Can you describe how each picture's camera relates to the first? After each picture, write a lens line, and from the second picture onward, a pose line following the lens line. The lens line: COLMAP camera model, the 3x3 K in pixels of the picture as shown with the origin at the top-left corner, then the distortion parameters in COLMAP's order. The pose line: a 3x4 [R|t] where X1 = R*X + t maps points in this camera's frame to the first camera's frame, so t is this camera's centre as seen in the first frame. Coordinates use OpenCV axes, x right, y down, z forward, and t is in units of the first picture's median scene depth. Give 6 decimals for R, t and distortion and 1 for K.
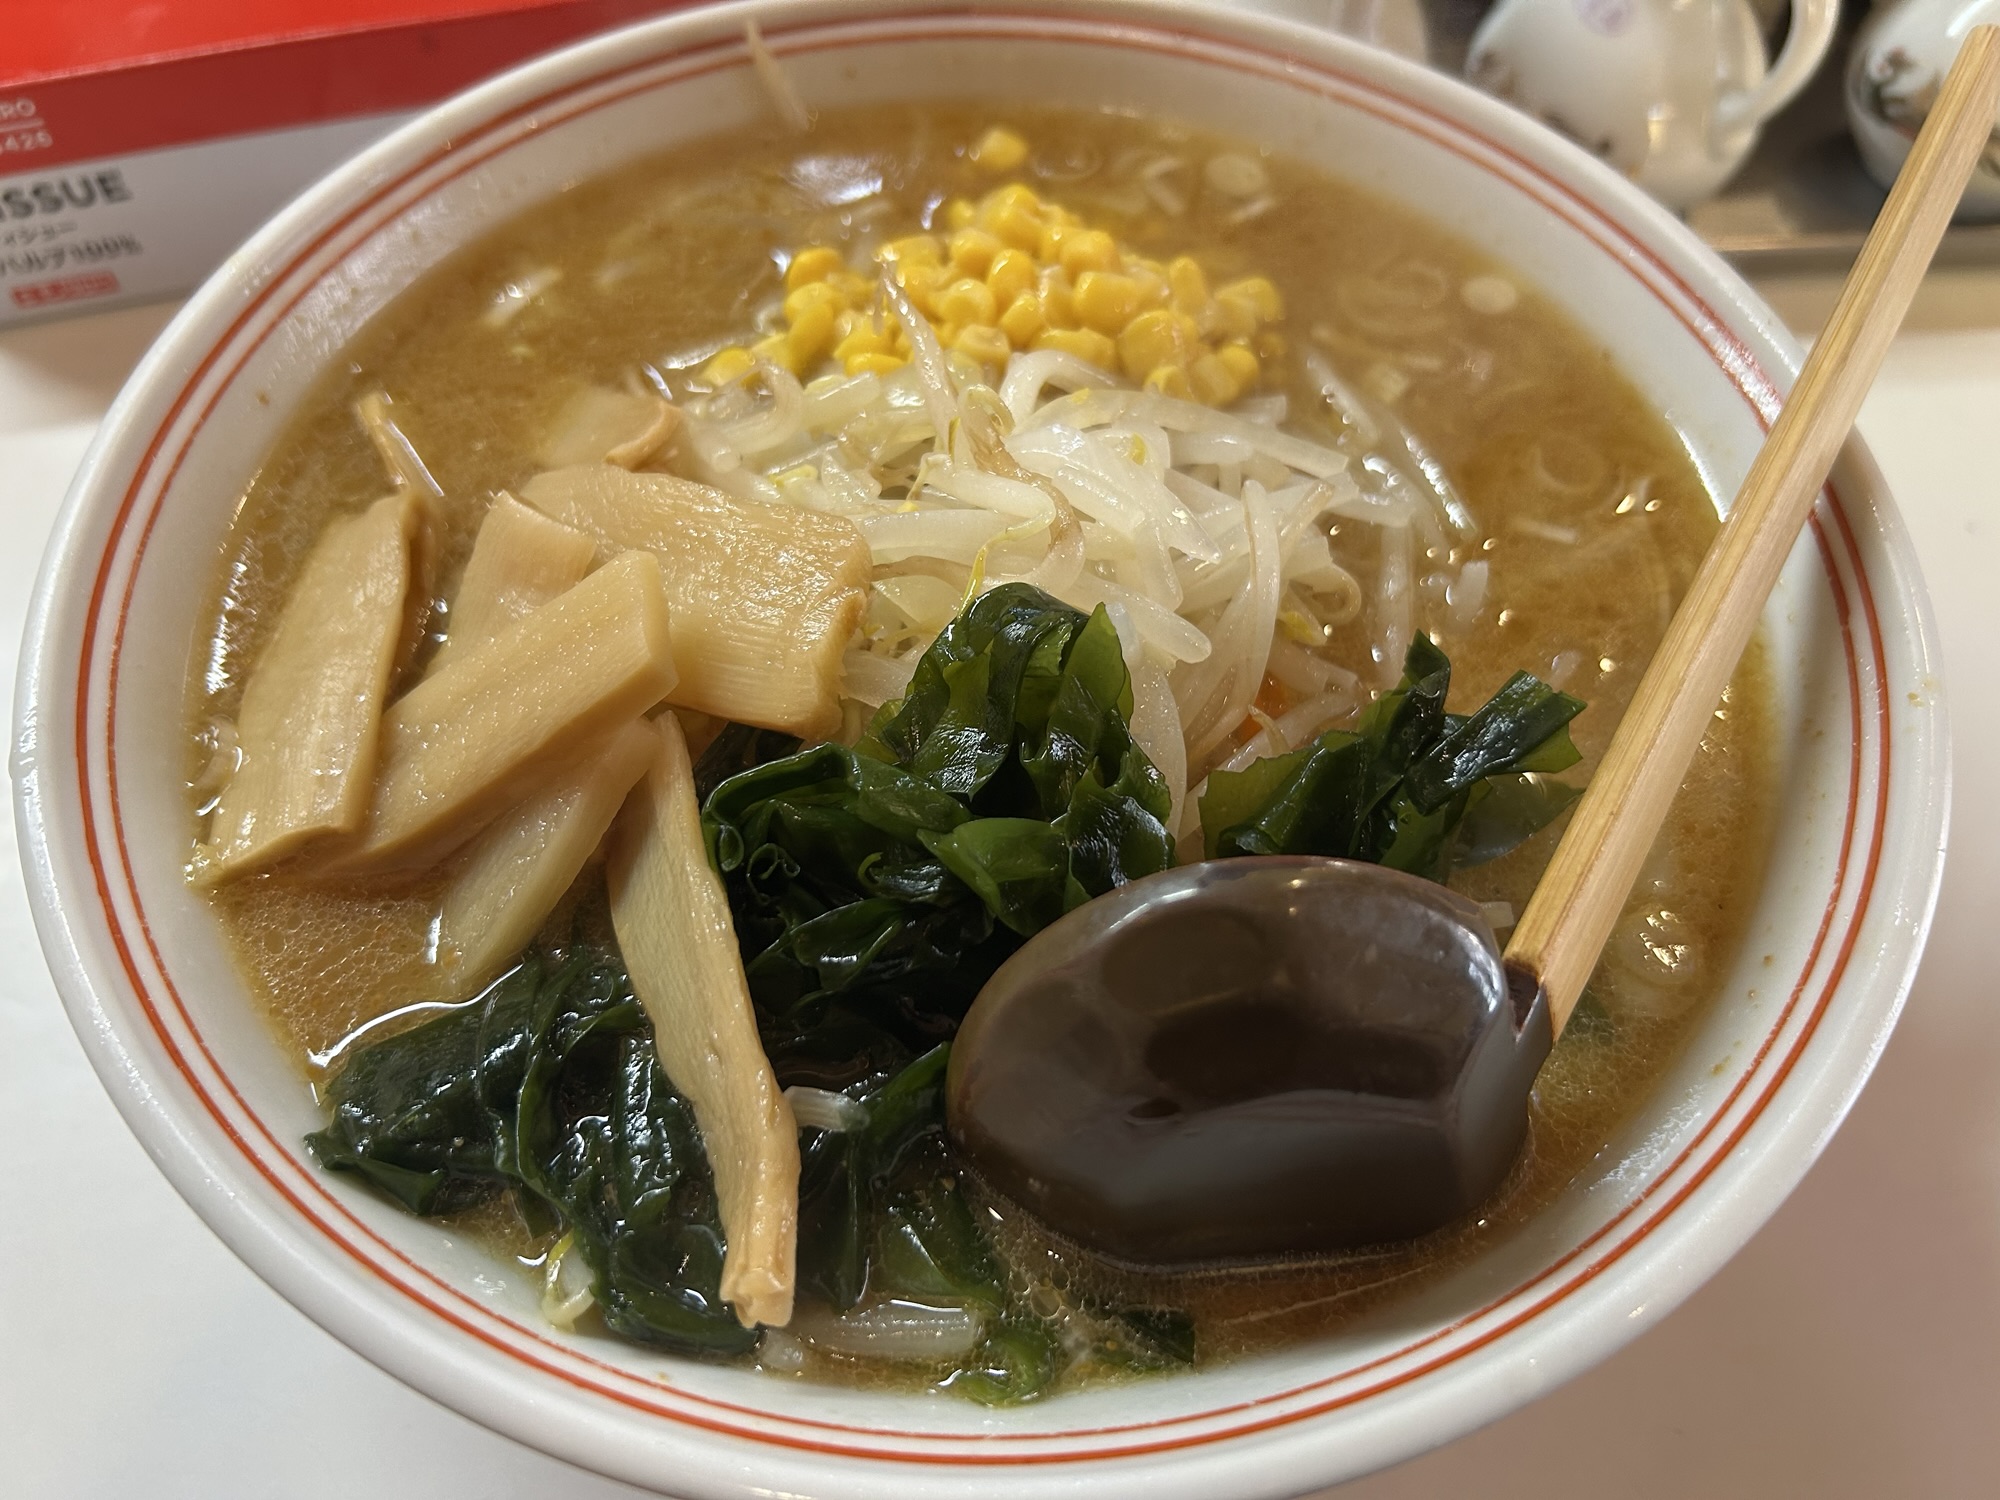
lens RADIAL K [[1564.7, 0, 1000.0], [0, 1564.7, 750.0], [0, 0, 1]] dist [0.003045, 0.002086]
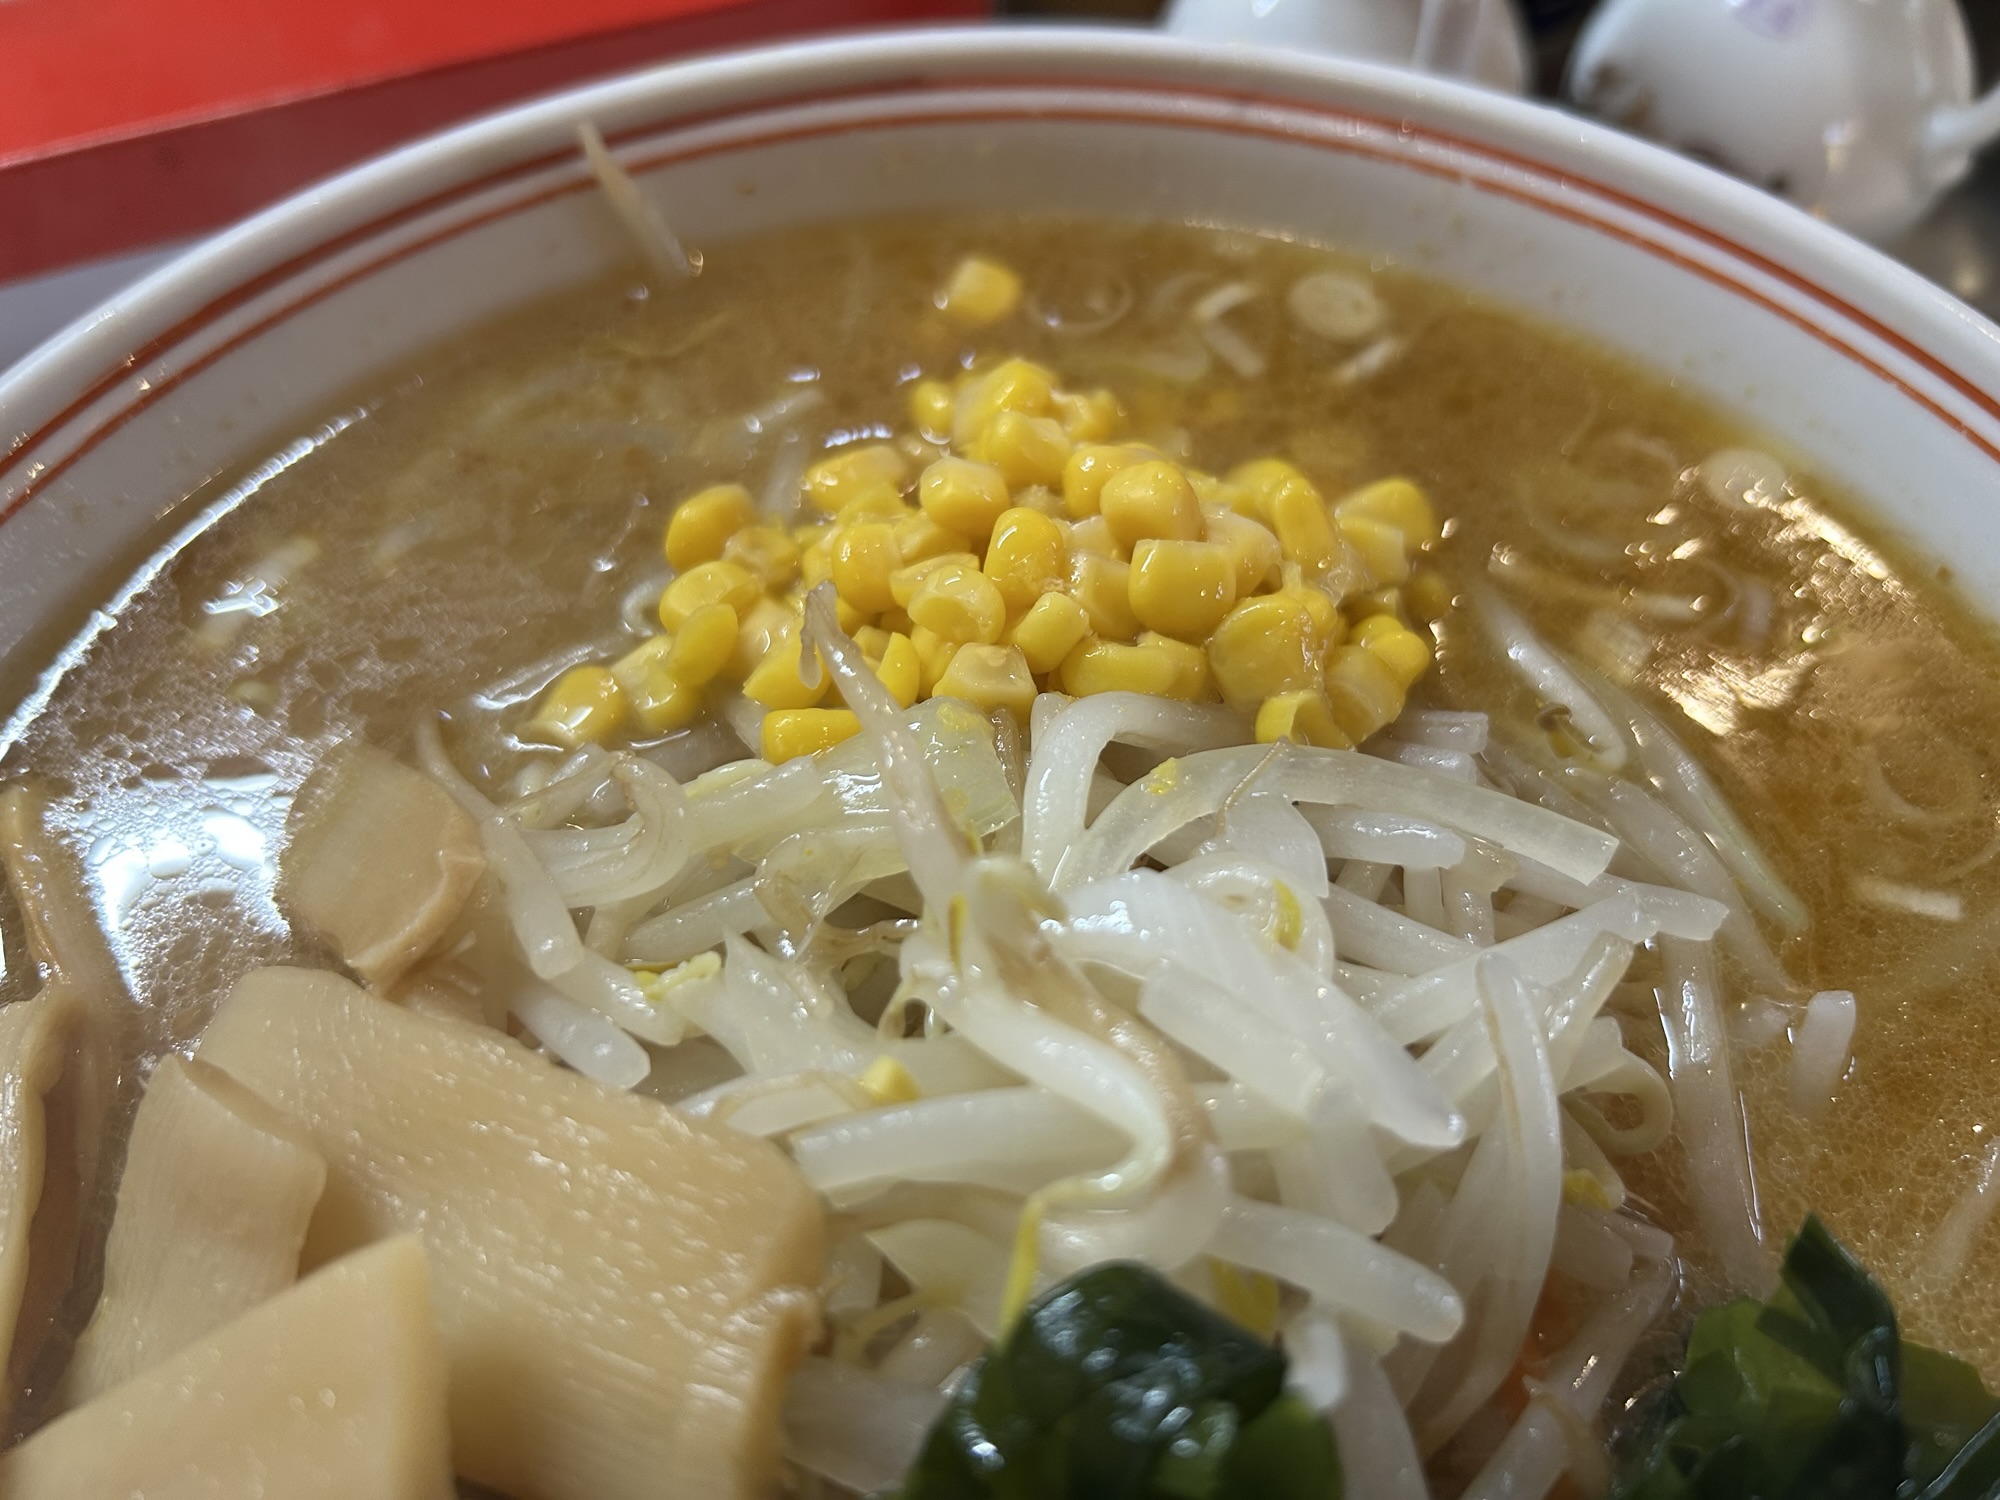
lens RADIAL K [[1515.5, 0, 1000.0], [0, 1515.5, 750.0], [0, 0, 1]] dist [-0.004874, -0.007575]
pose [[0.997508, -0.069675, 0.011063, -0.017137], [0.069299, 0.997101, 0.031408, -0.297805], [-0.013219, -0.030563, 0.999445, 0.500203]]
